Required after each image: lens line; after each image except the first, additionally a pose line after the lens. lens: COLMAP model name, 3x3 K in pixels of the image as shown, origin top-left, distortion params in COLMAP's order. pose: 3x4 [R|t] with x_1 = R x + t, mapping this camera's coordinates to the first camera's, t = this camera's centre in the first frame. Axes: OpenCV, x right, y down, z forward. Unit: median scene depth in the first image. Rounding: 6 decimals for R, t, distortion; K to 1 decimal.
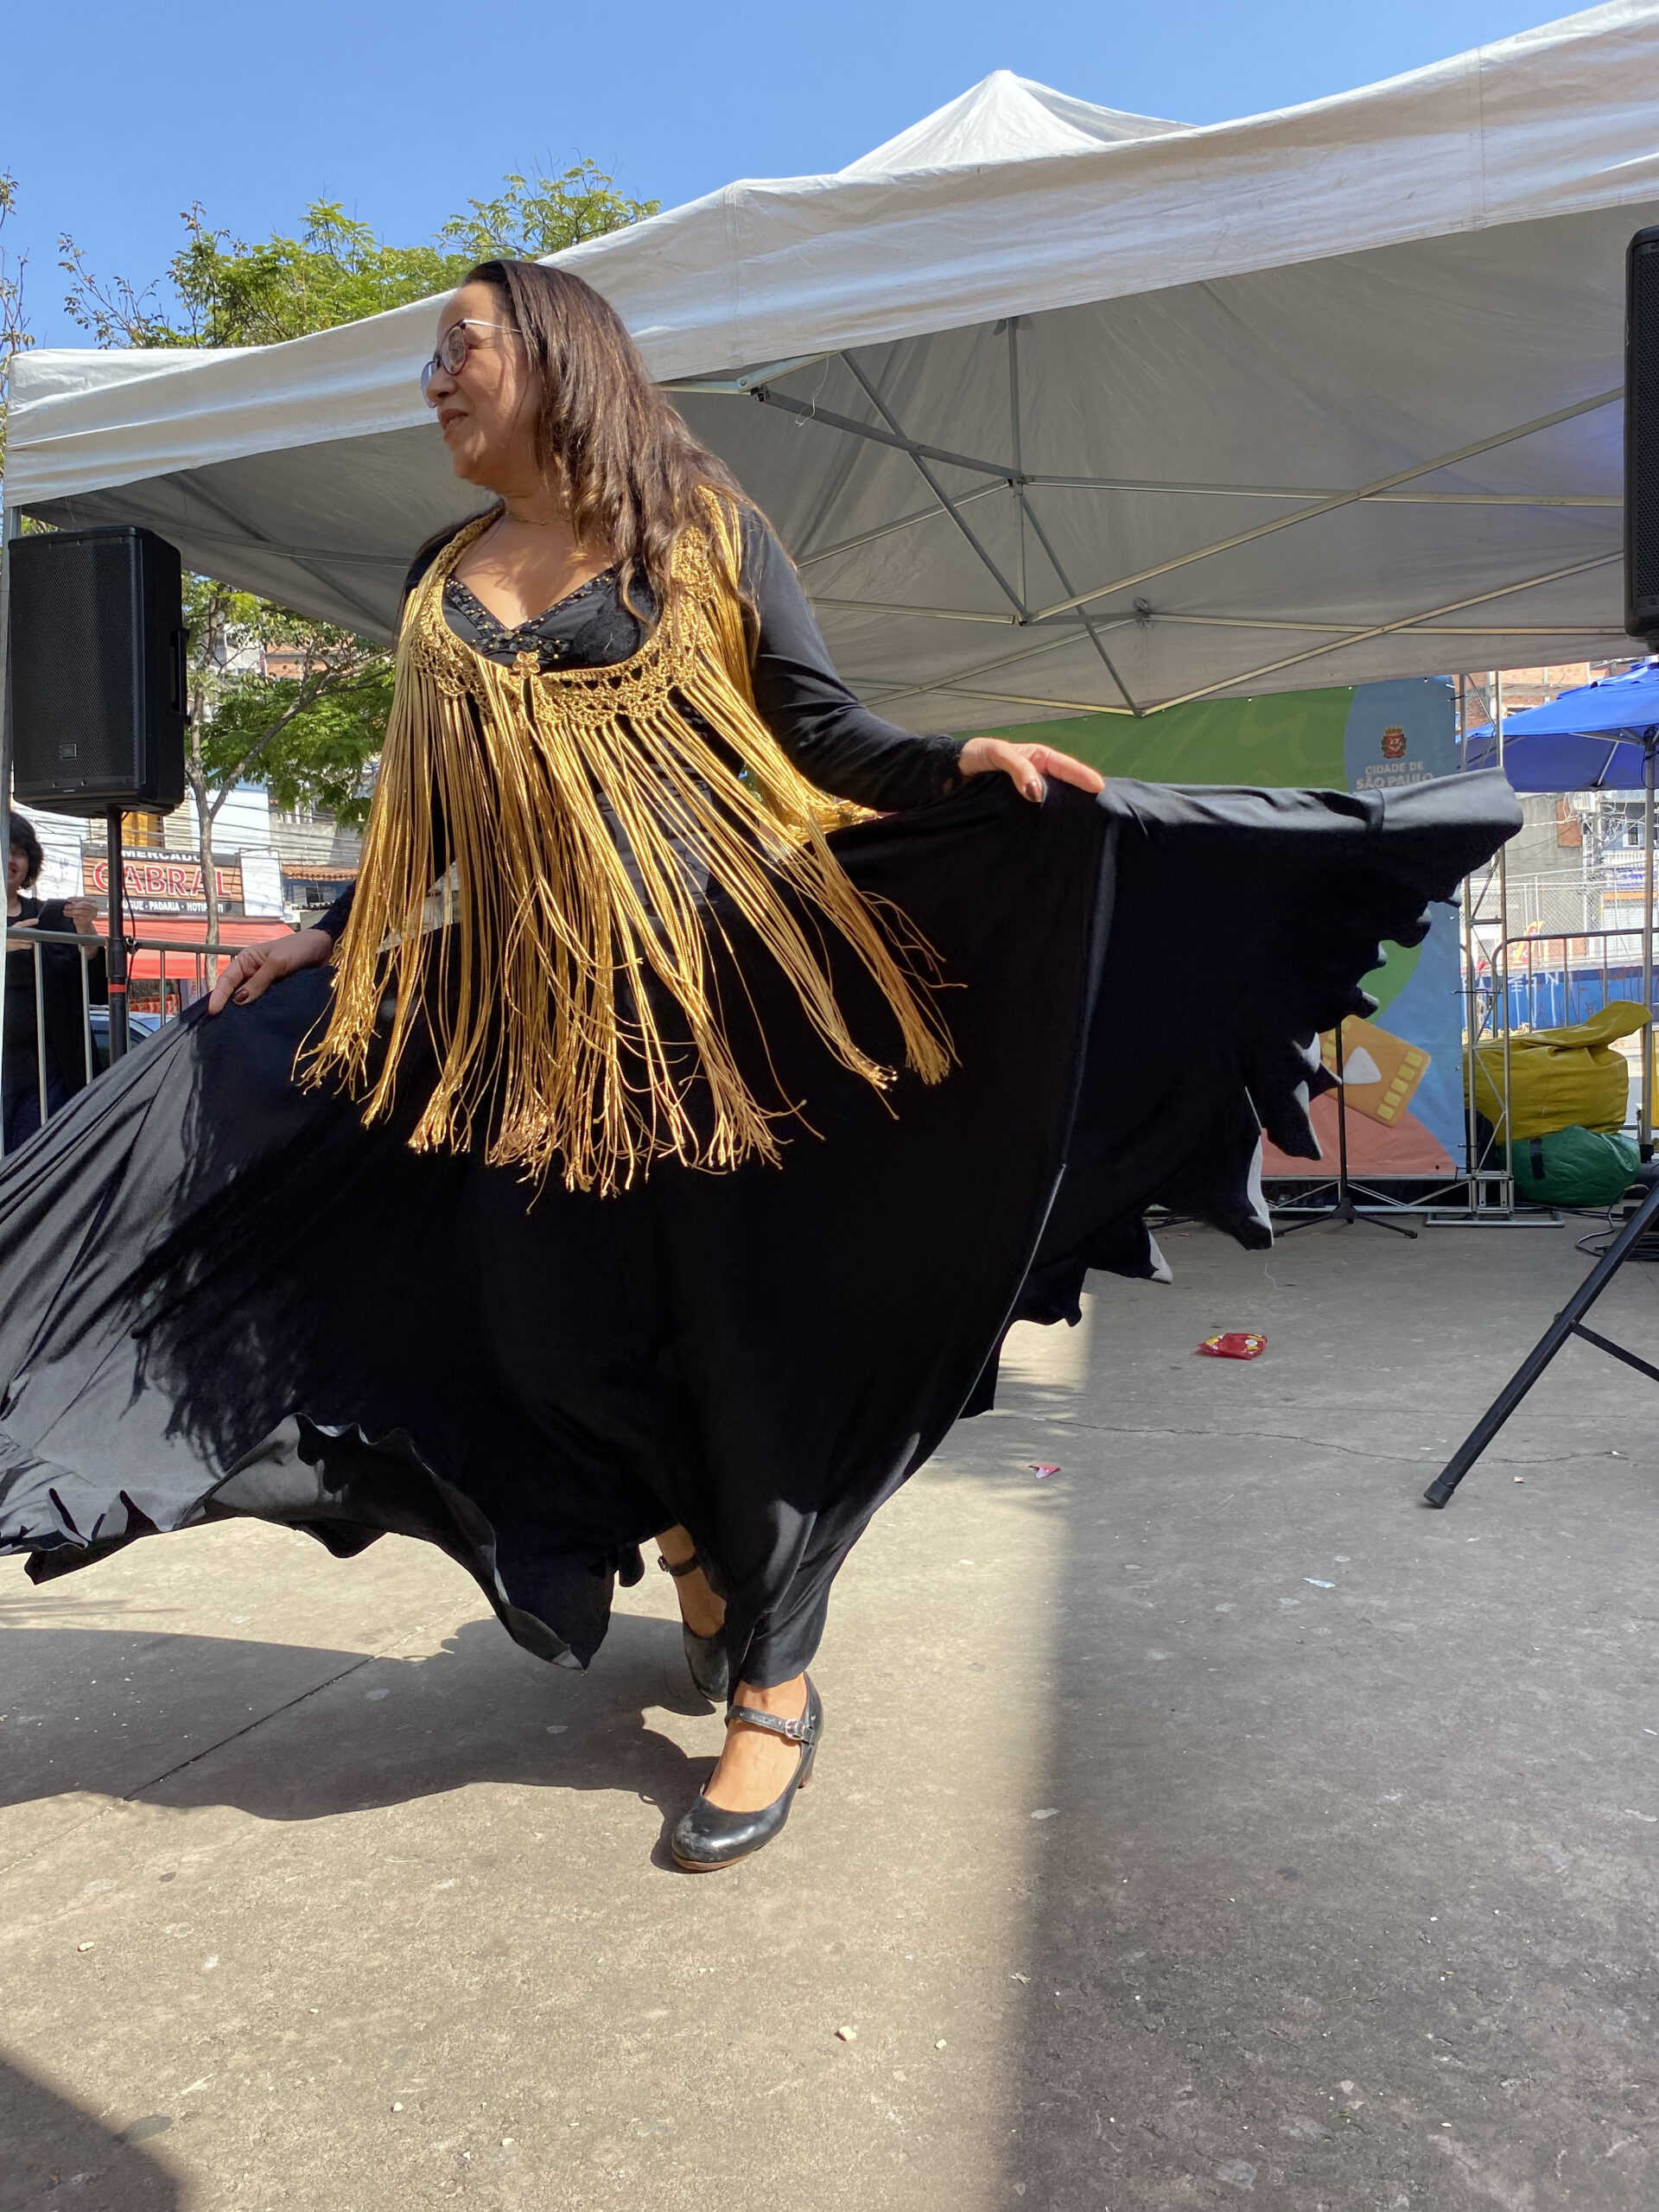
lens RADIAL K [[1700.3, 0, 775.0], [0, 1700.3, 1076.2], [0, 0, 1]] dist [0.024918, -0.029592]
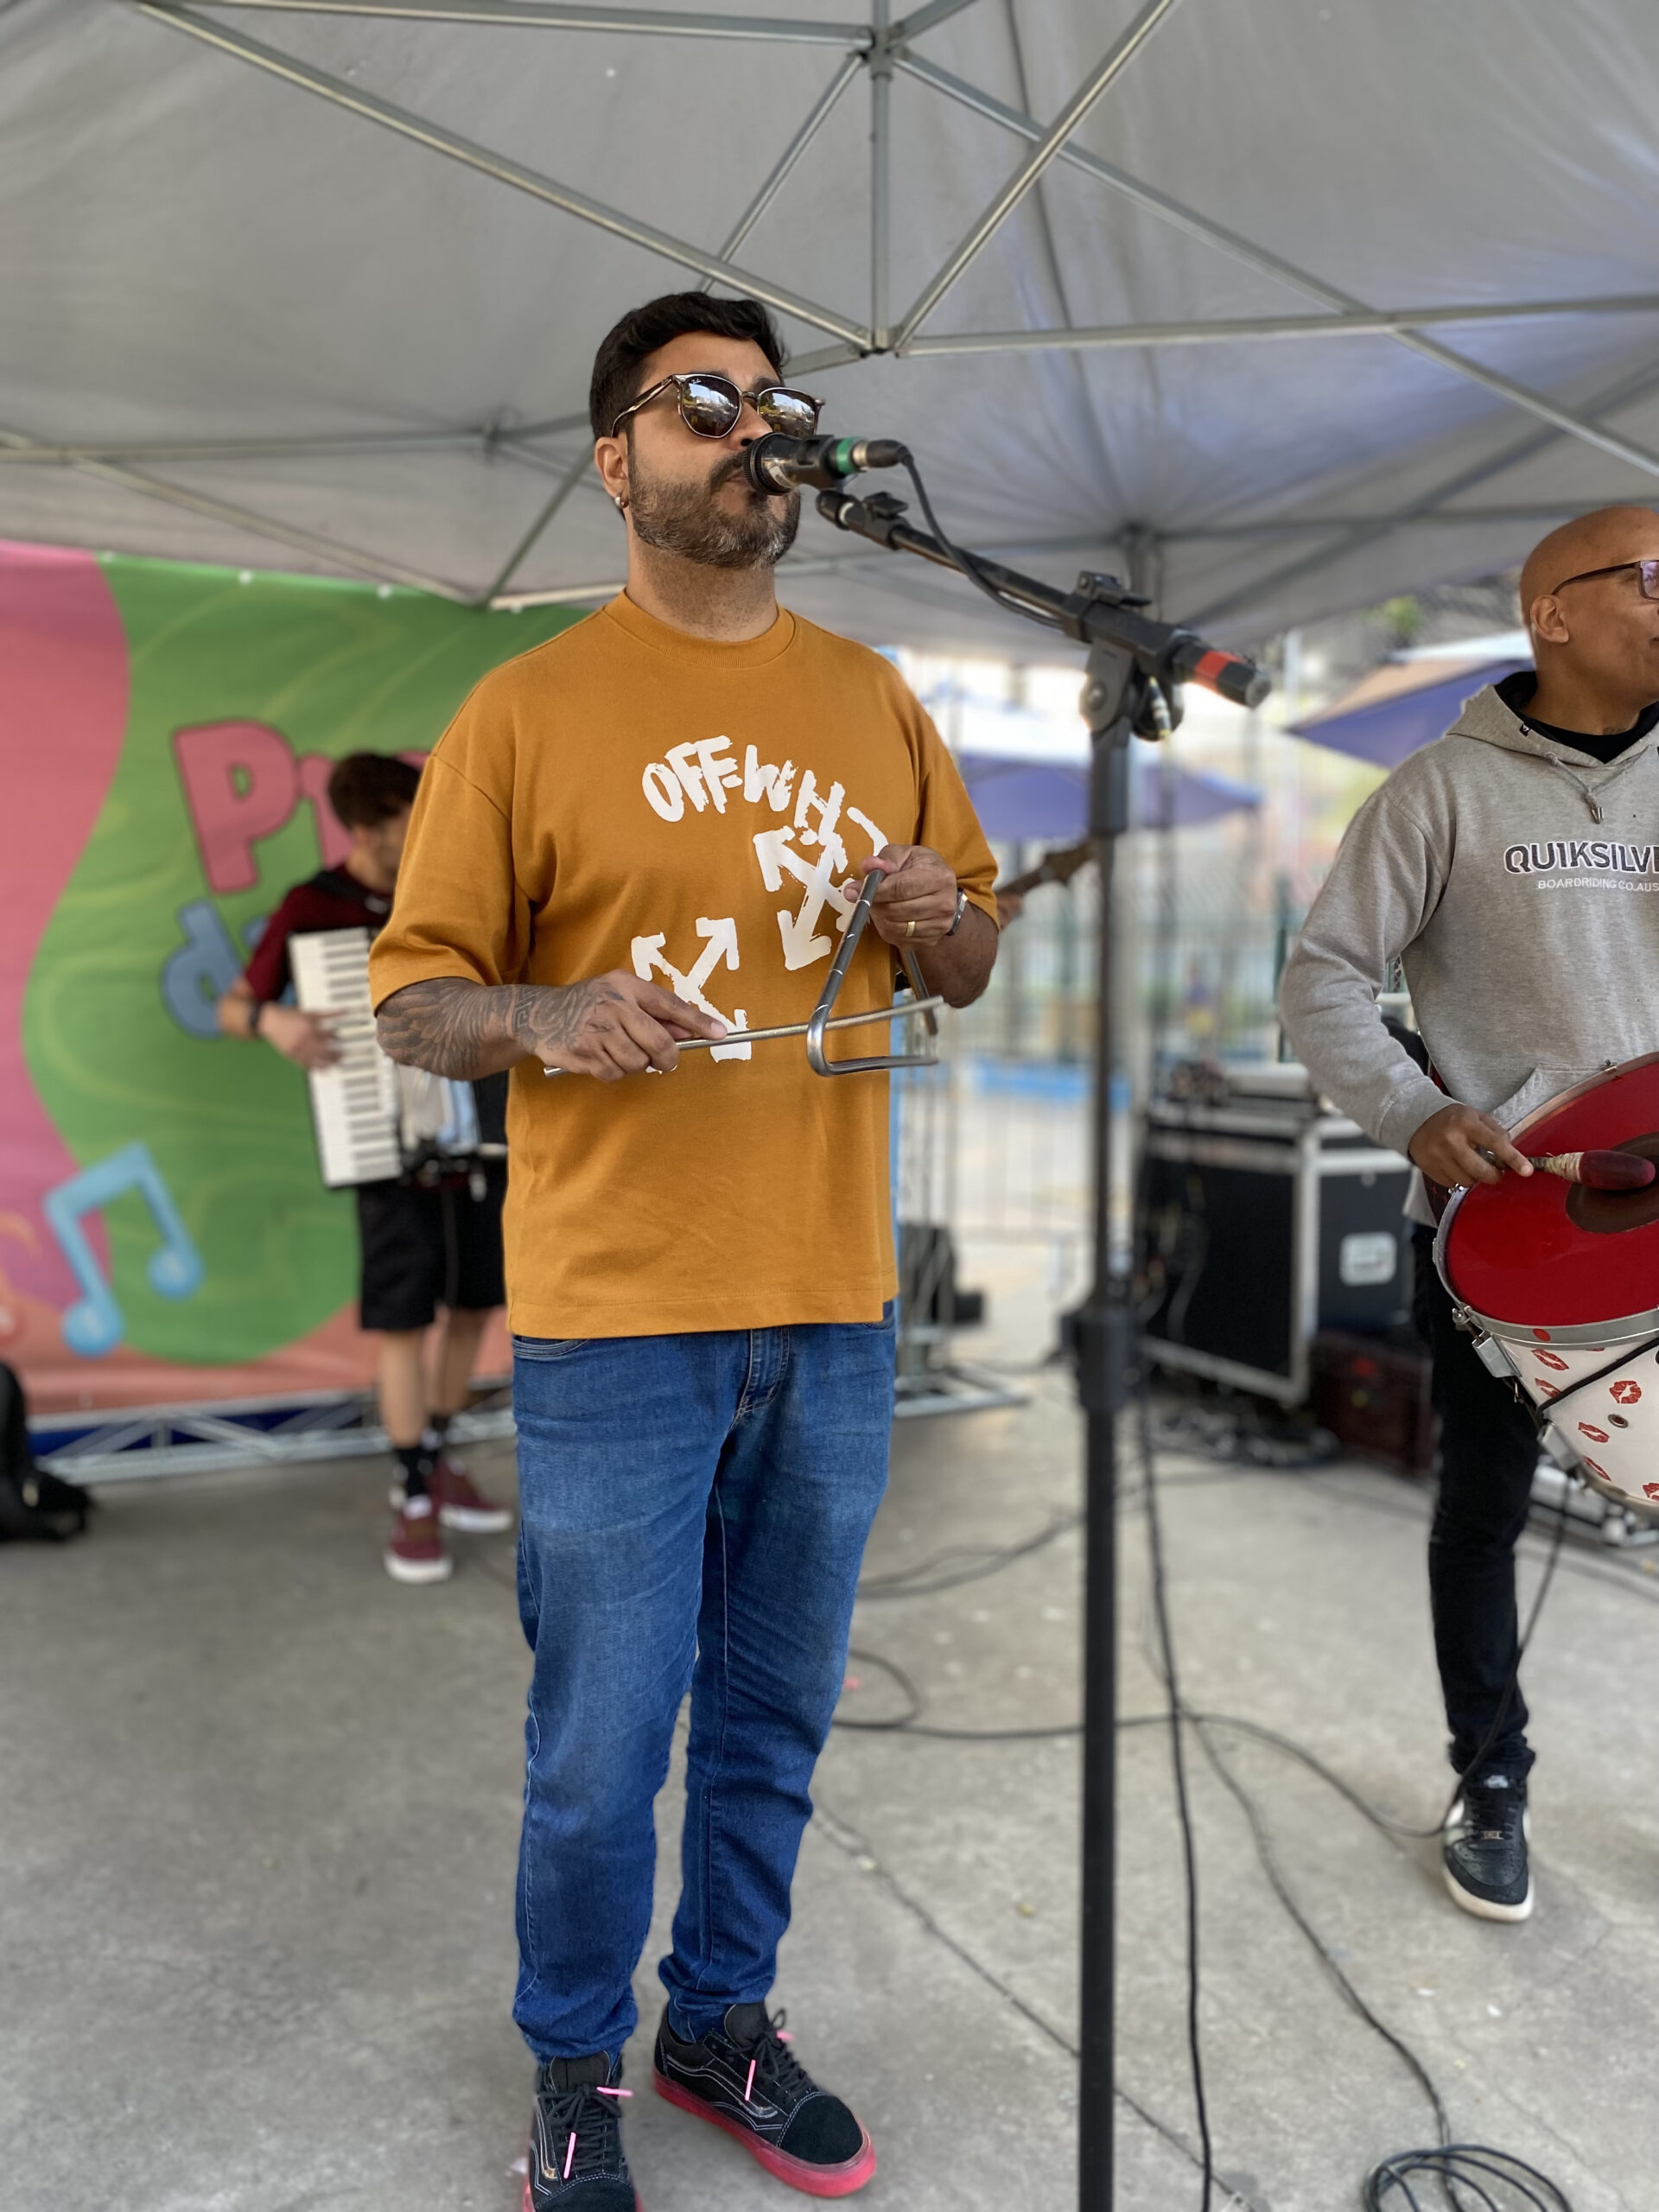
lens RADIAL K [[1700.3, 0, 835.6], [0, 1700.3, 1081.0], [0, 0, 1]] dist [0.024918, -0.029592]
pose [[0.629988, 0.010628, 0.776532, -0.178376], [-0.013667, 0.999903, -0.002597, -0.050109], [-0.776485, -0.008977, 0.630072, 0.562885]]
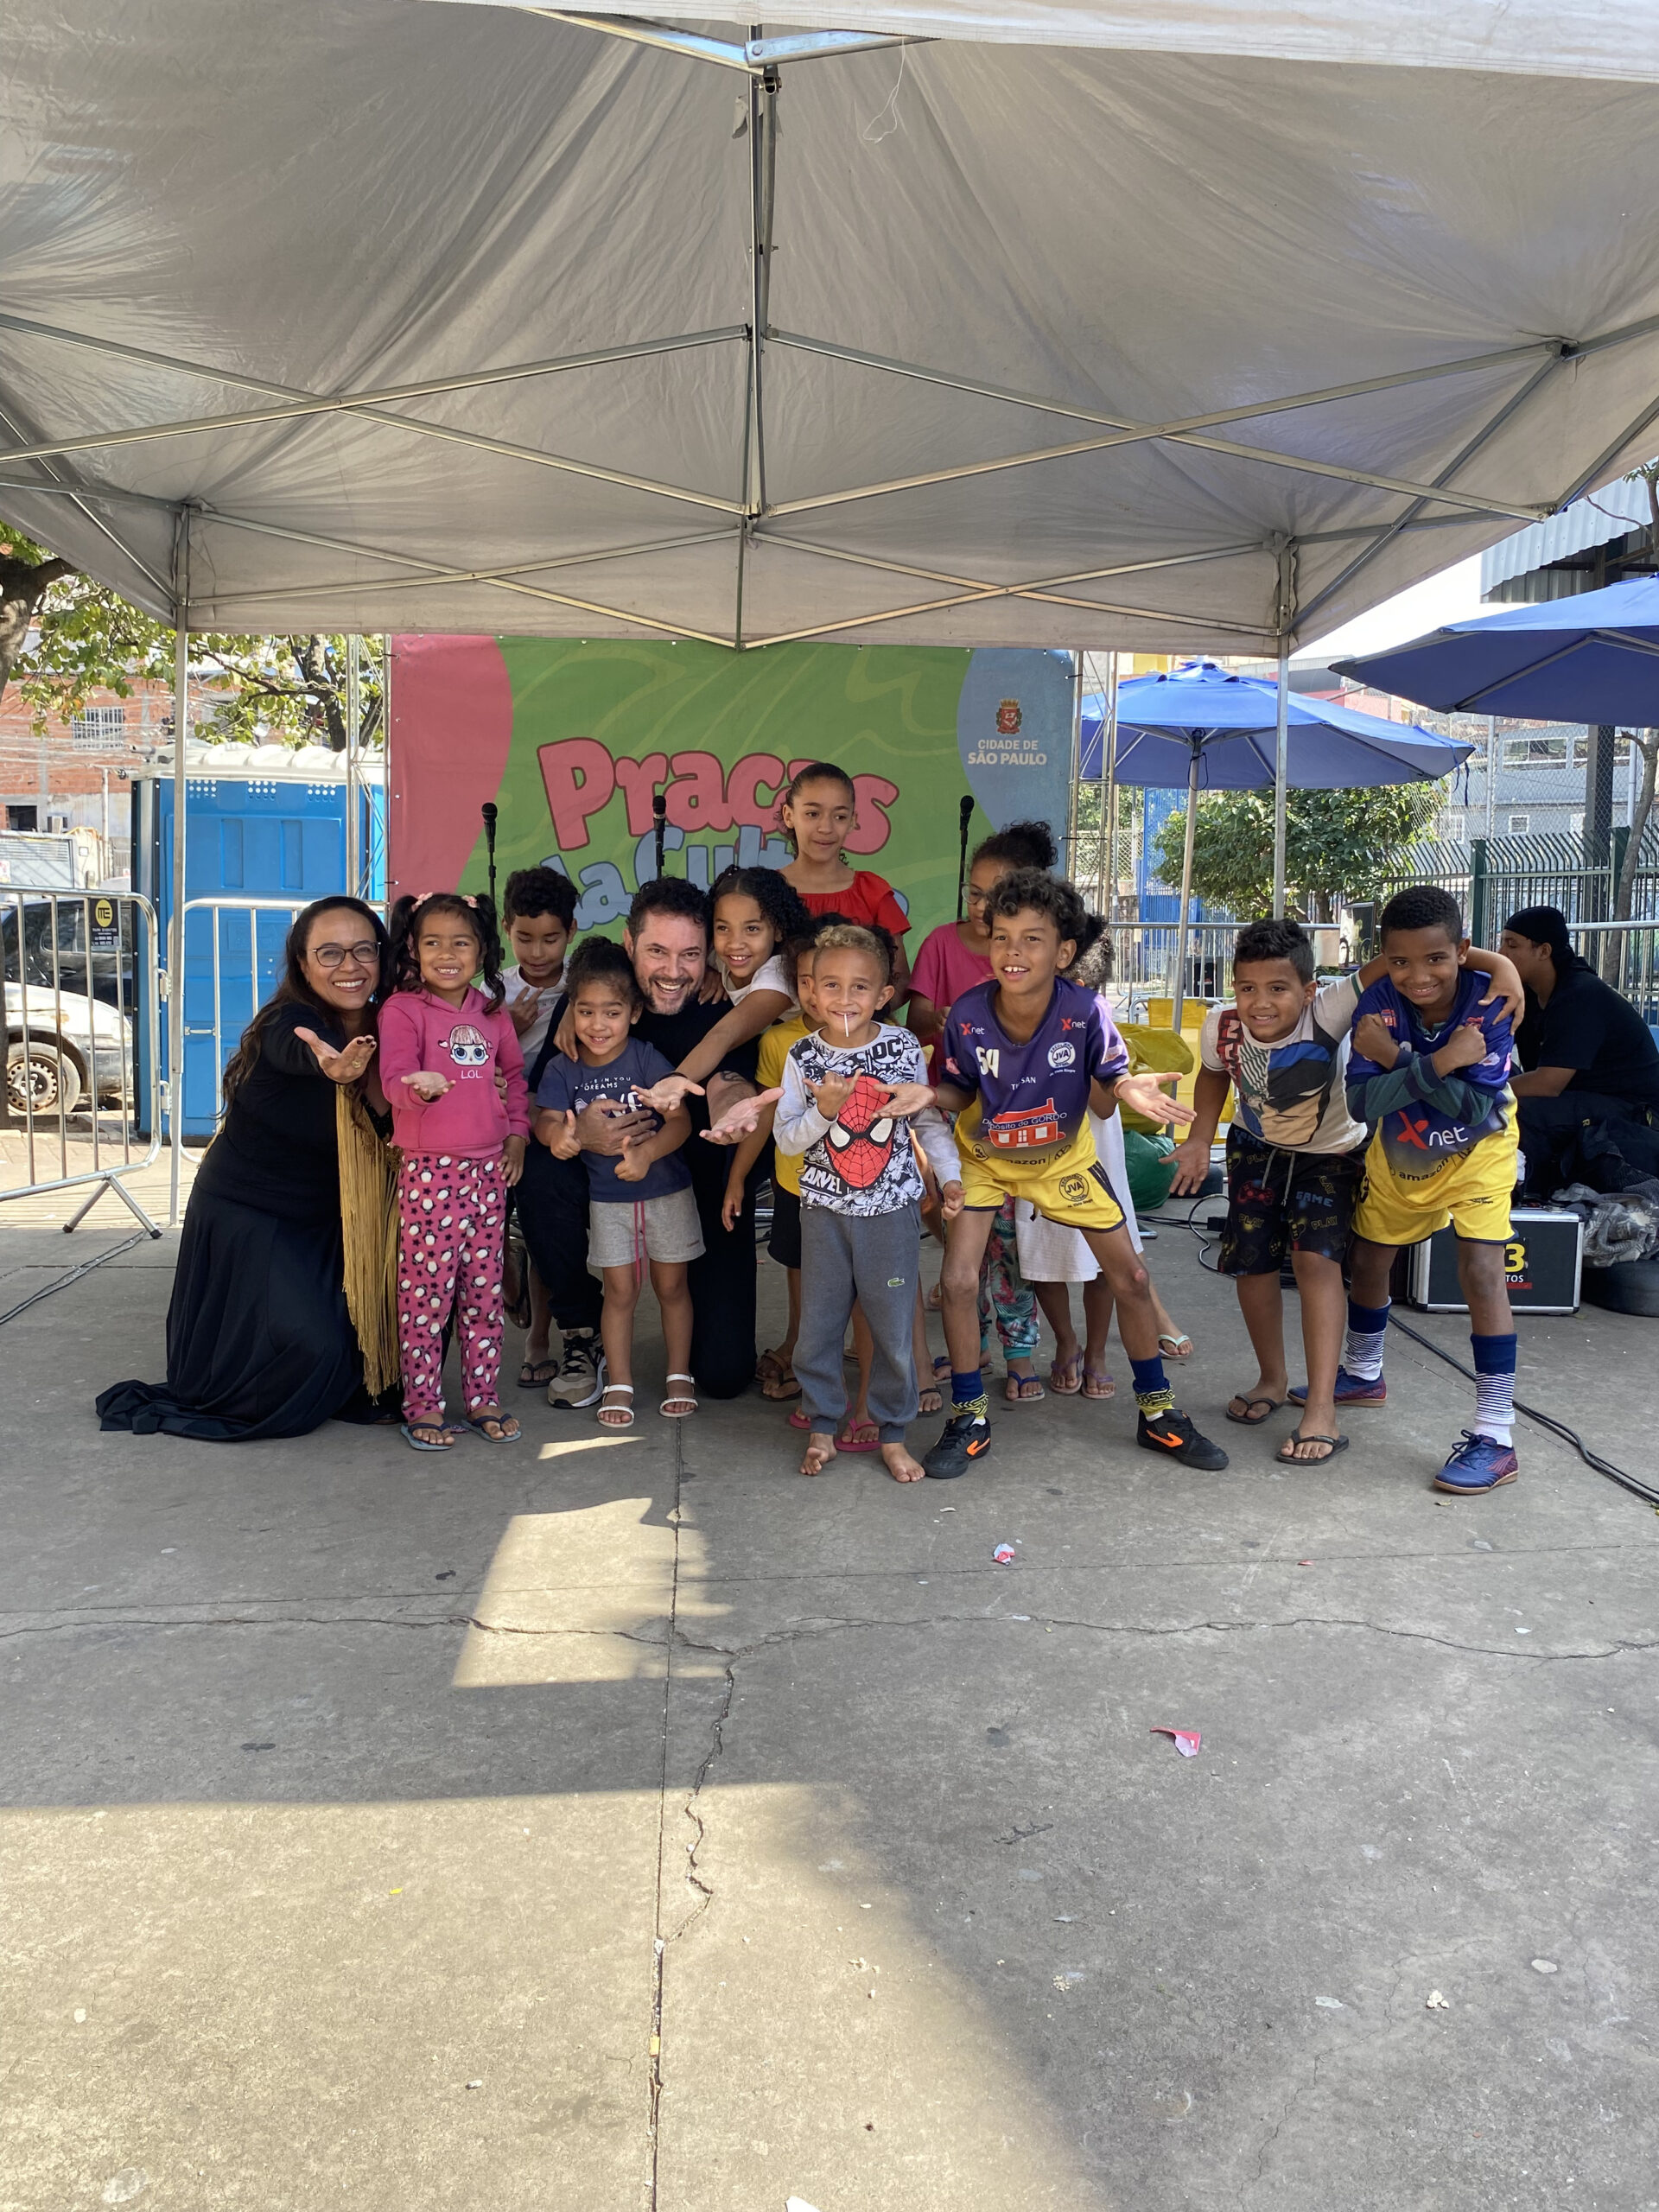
lens RADIAL K [[1700.3, 0, 812.3], [0, 1700.3, 1083.8], [0, 0, 1]] dist [0.024918, -0.029592]
pose [[0.896160, 0.018826, 0.443331, -0.138161], [-0.040524, 0.998397, 0.039520, -0.029214], [-0.441877, -0.053382, 0.895486, 0.213727]]
